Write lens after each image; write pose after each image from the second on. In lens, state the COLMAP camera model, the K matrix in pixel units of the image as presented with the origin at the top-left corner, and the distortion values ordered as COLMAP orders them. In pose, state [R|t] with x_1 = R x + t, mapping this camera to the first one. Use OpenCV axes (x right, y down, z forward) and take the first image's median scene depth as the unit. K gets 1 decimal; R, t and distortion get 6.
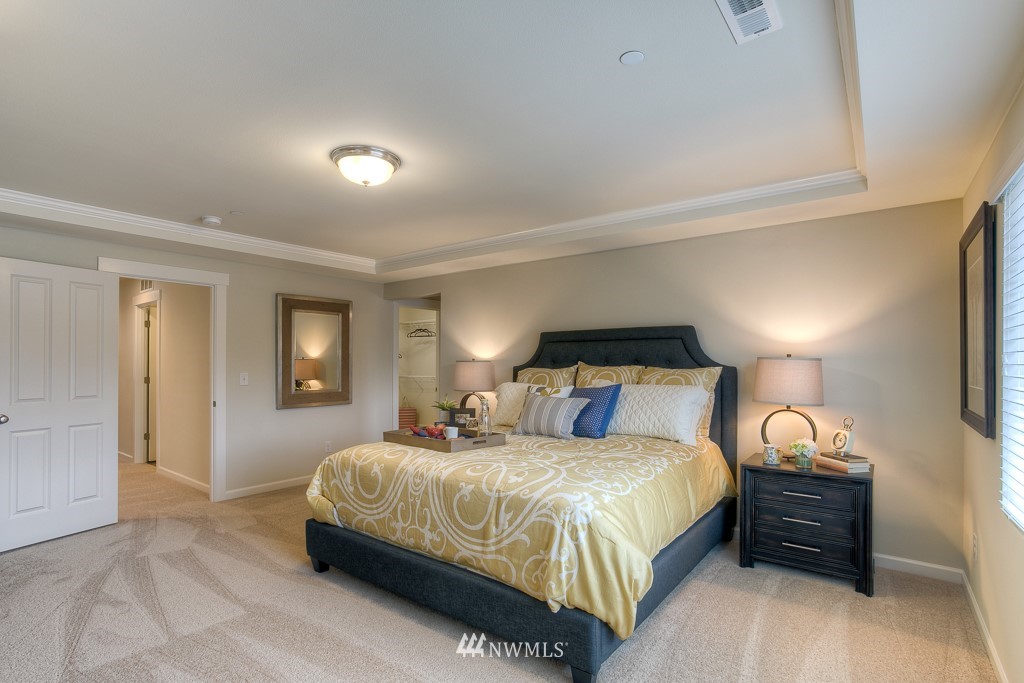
lens RADIAL K [[492.6, 0, 510.8], [0, 492.6, 351.1], [0, 0, 1]] dist [-0.037730, 0.007211]
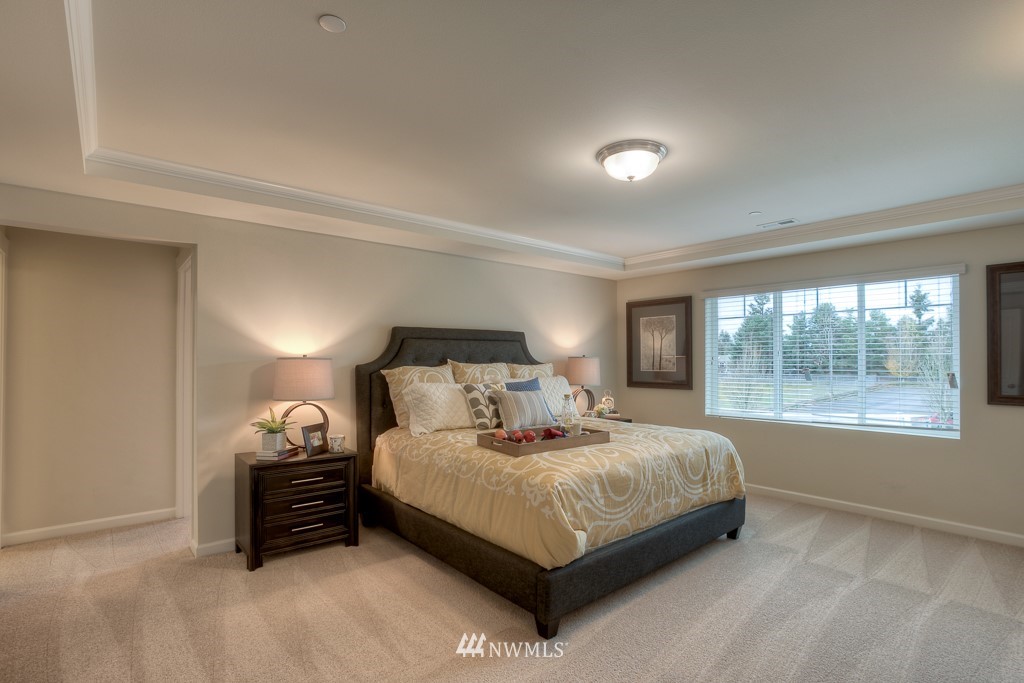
lens RADIAL K [[492.6, 0, 514.4], [0, 492.6, 348.1], [0, 0, 1]] dist [-0.037730, 0.007211]
pose [[0.218558, 0.020522, 0.975608, -1.308636], [-0.018523, 0.999686, -0.016879, 0.019511], [-0.975648, -0.014382, 0.218869, 1.014044]]
